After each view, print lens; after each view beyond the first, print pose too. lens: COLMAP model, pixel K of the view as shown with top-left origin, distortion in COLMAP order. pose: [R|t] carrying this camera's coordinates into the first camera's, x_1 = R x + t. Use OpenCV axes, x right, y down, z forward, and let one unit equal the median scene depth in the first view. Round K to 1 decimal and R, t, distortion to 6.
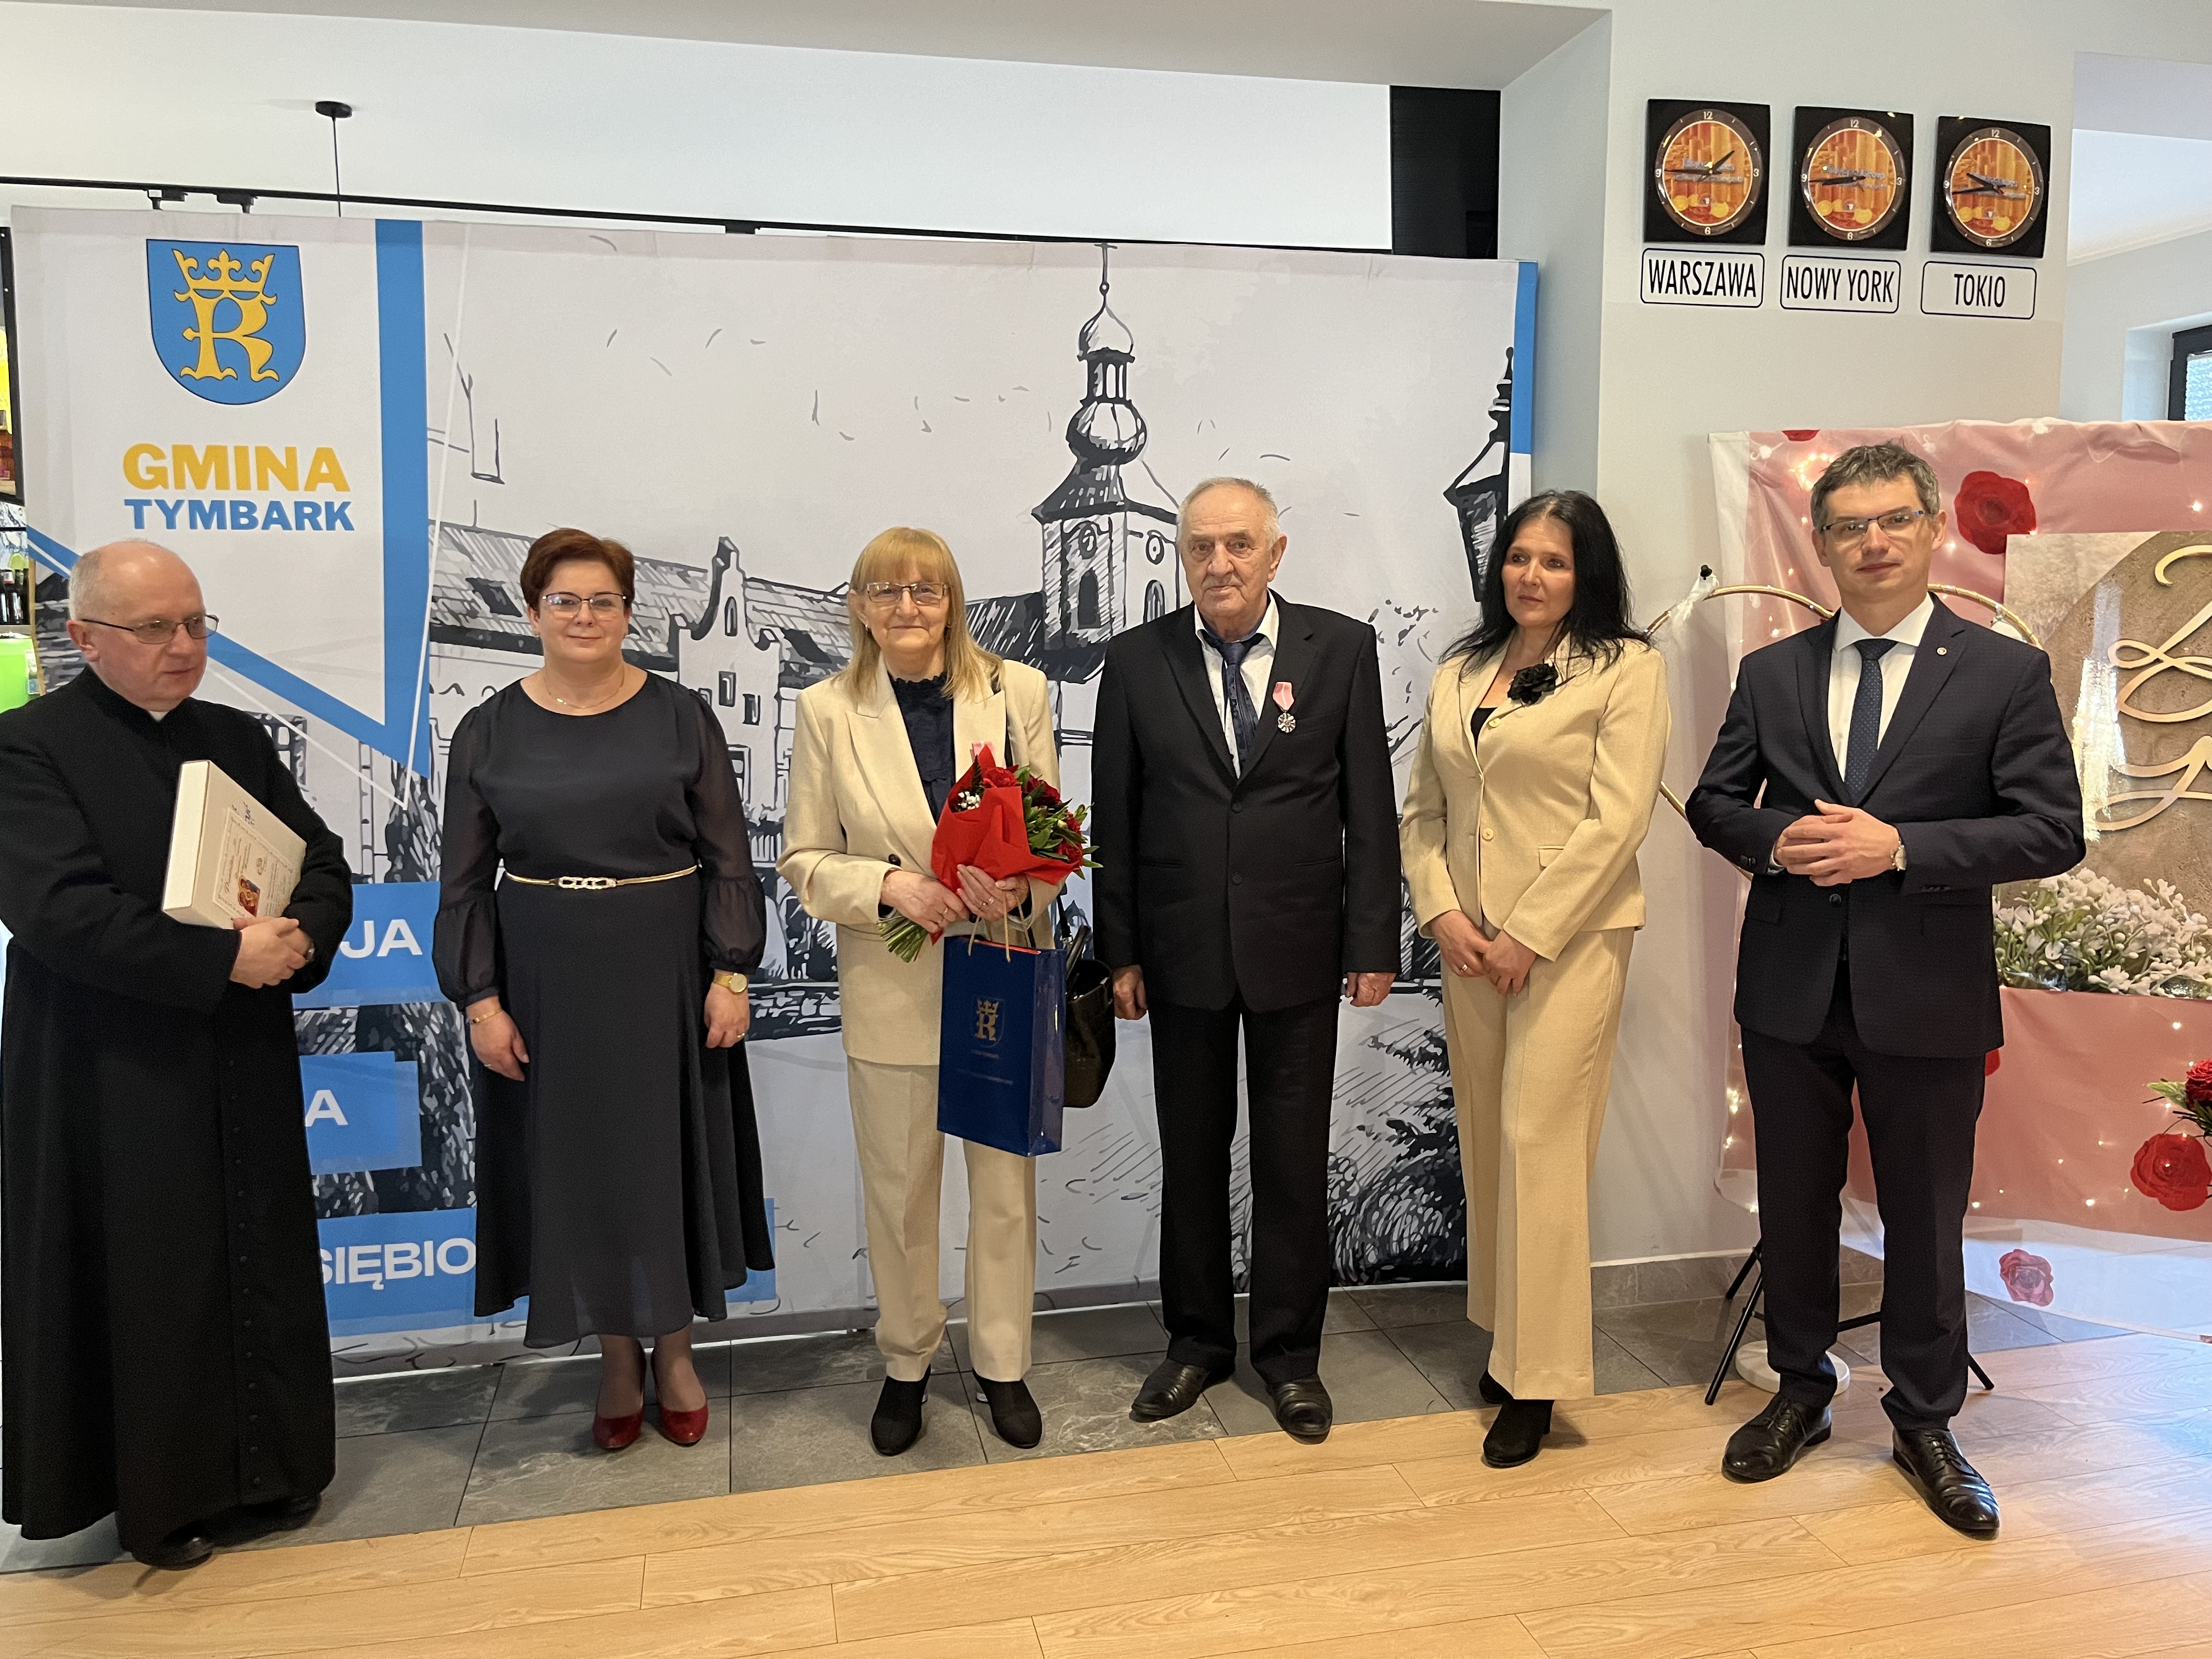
lens RADIAL K [[1691.4, 0, 1107.9], [0, 1691.4, 829.2], [0, 0, 1]] dist [0.061142, -0.083958]
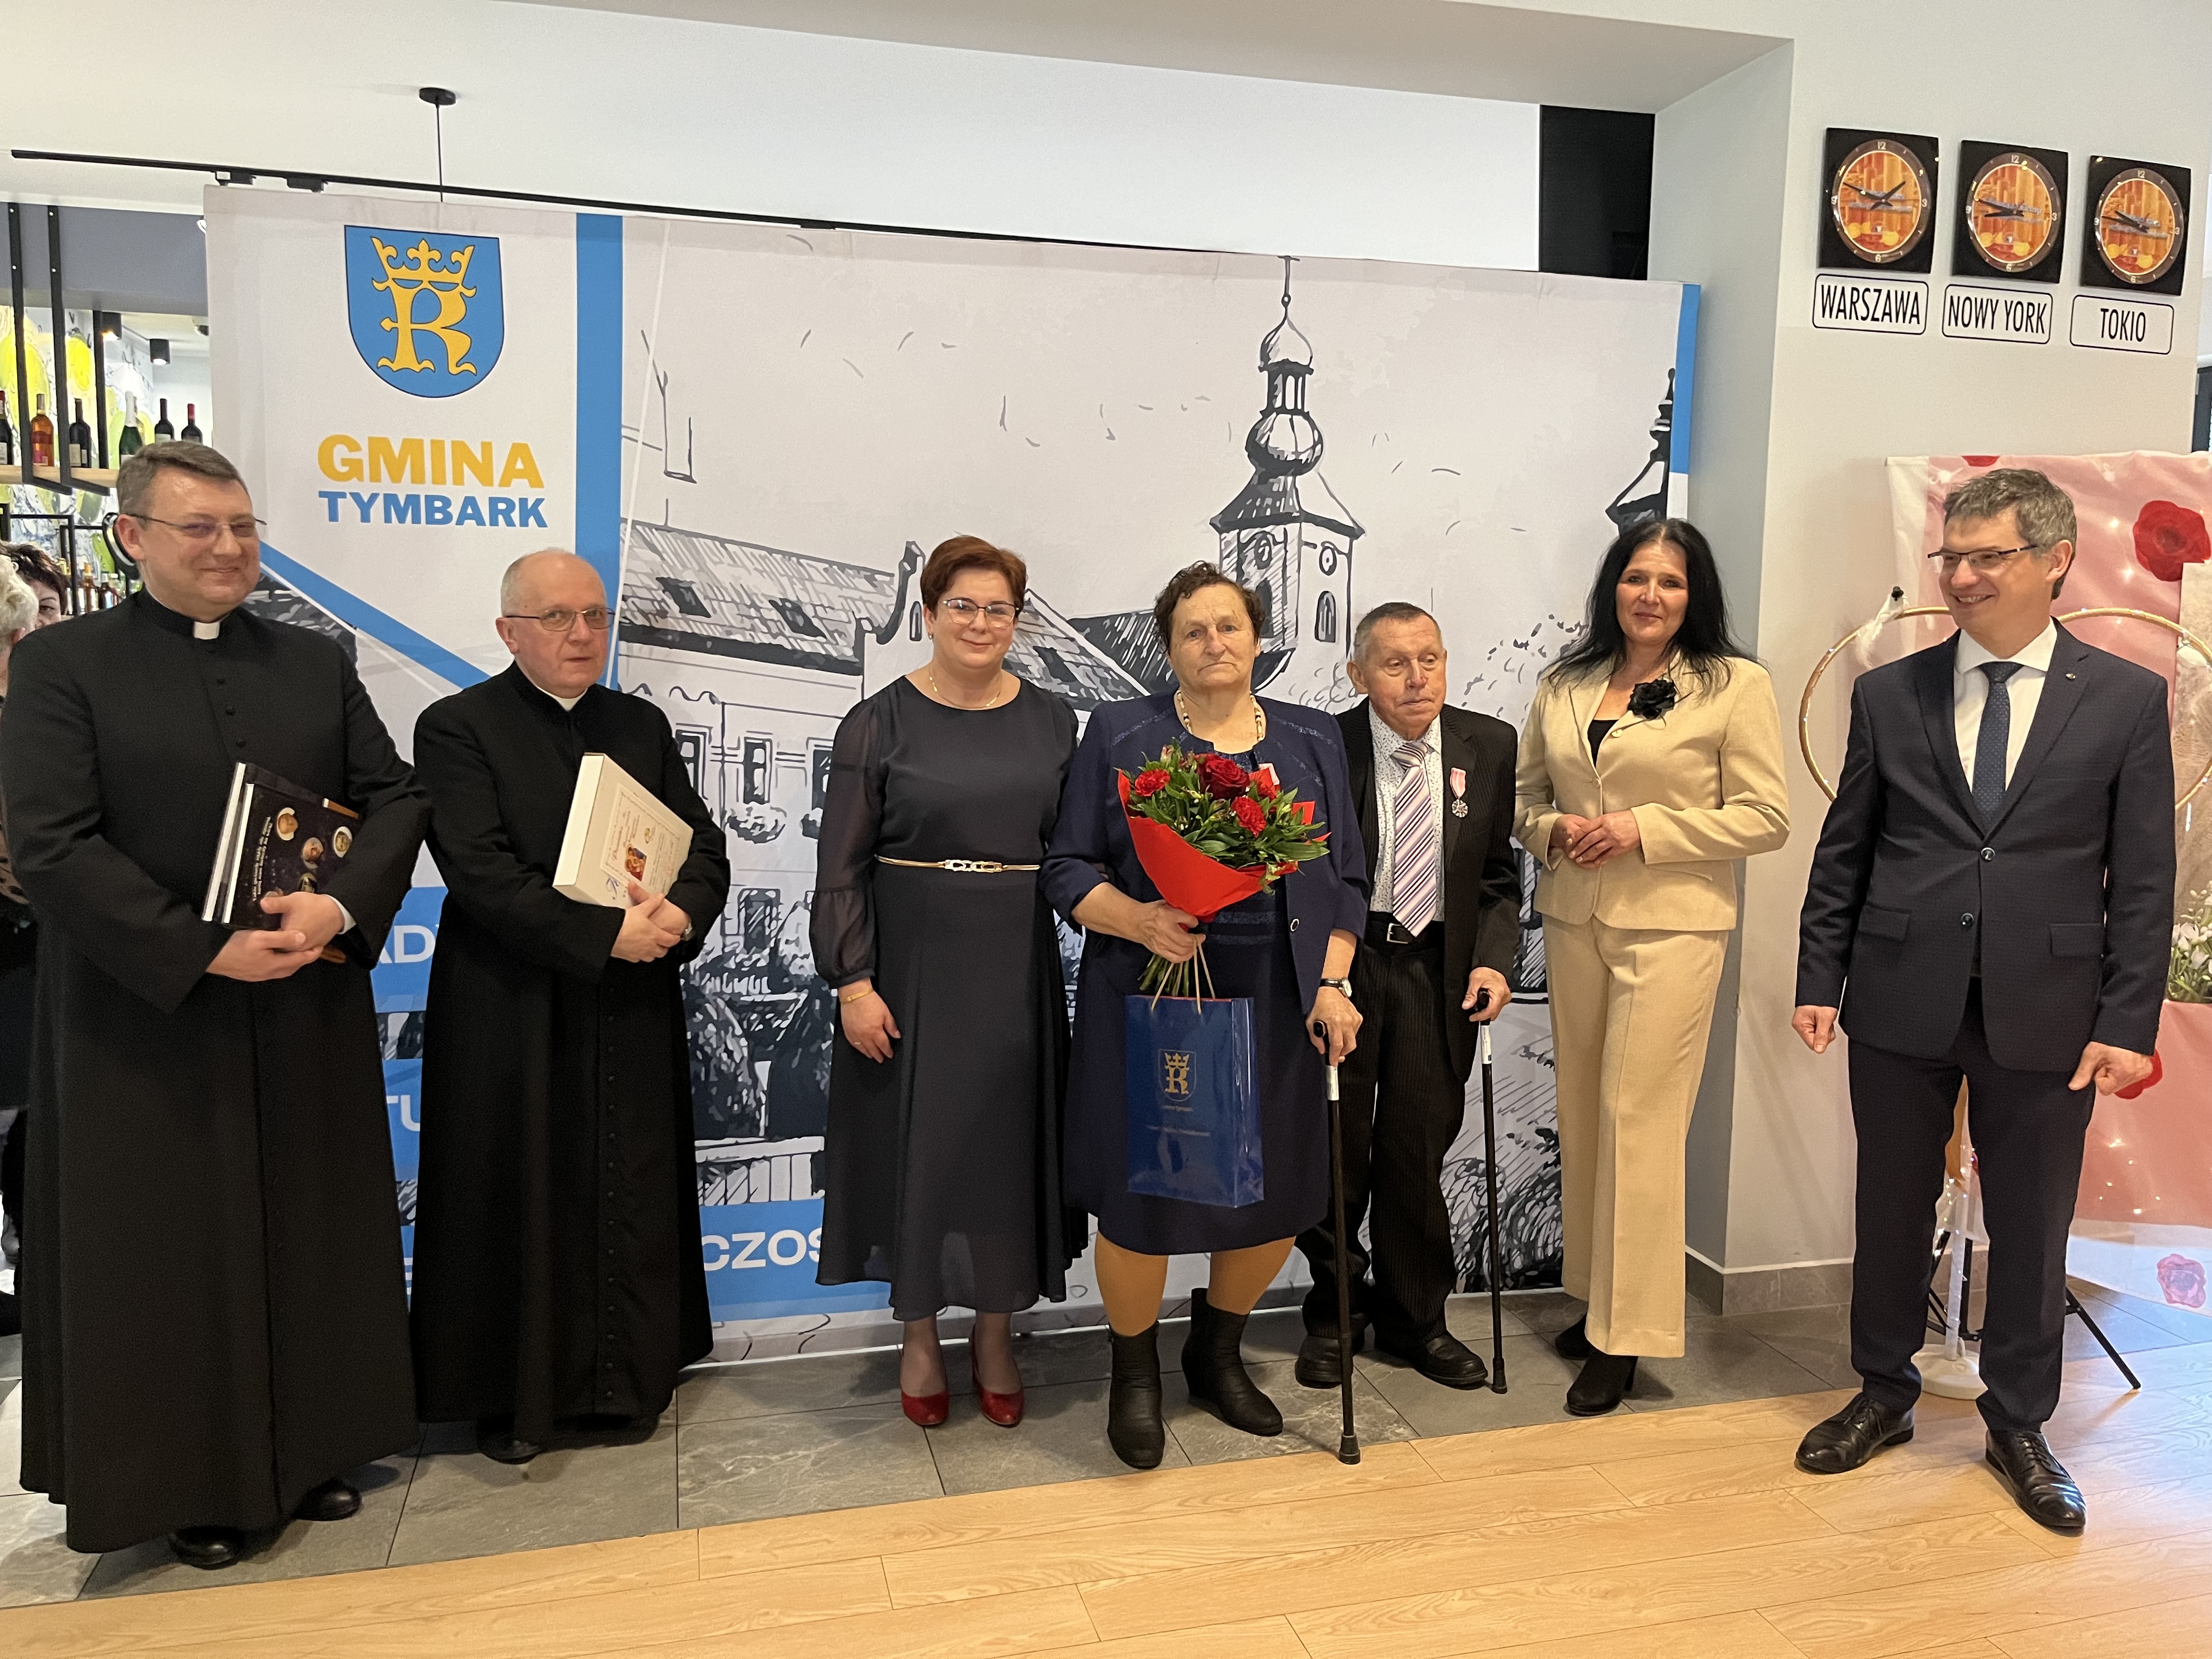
lens RADIAL K [[1697.9, 0, 1112.3], [0, 1697.9, 848.9], [0, 0, 1]] dist [0.062362, -0.093694]
pose [[0.998977, 0.011326, 0.043774, -0.148013], [-0.011630, 0.999910, 0.006706, 0.000785], [-0.043694, -0.007208, 0.999019, -0.006111]]
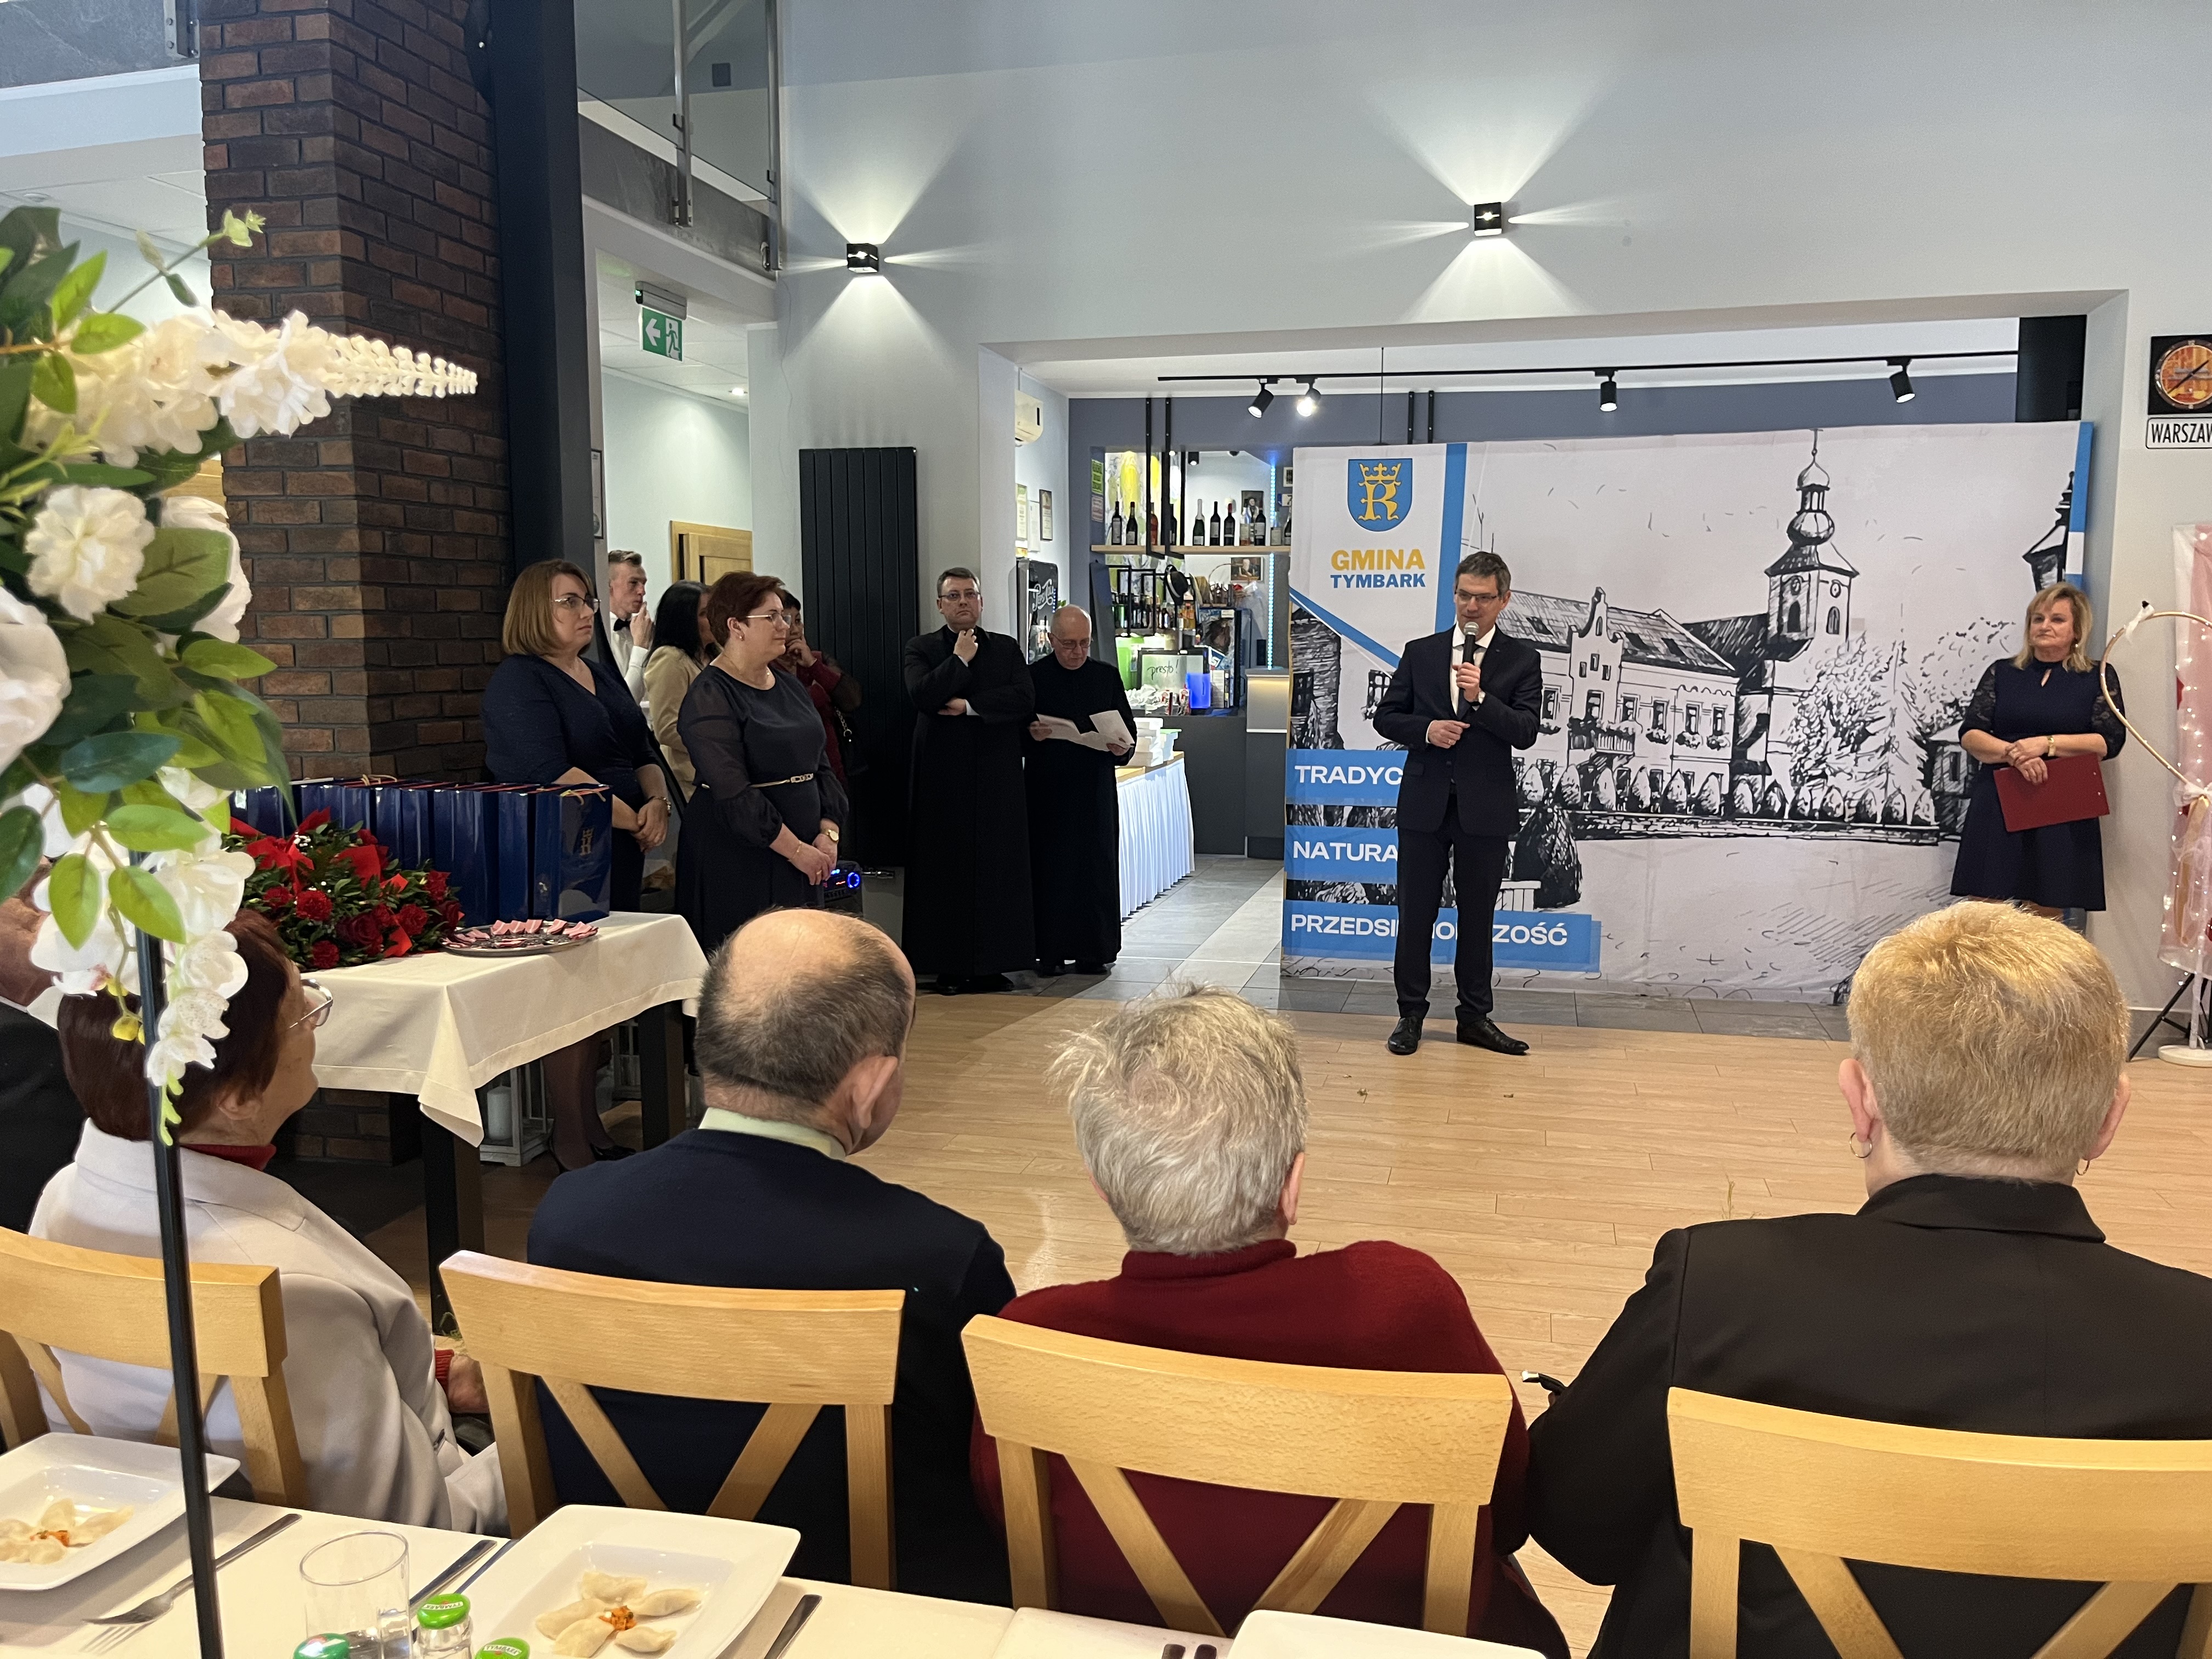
lens RADIAL K [[1717.9, 0, 1056.6], [0, 1717.9, 880.0], [0, 0, 1]] dist [-0.006504, 0.002787]
pose [[0.884903, 0.069866, -0.460506, 0.166511], [-0.056786, 0.997493, 0.042216, 0.124967], [0.462301, -0.011207, 0.886652, -1.101613]]
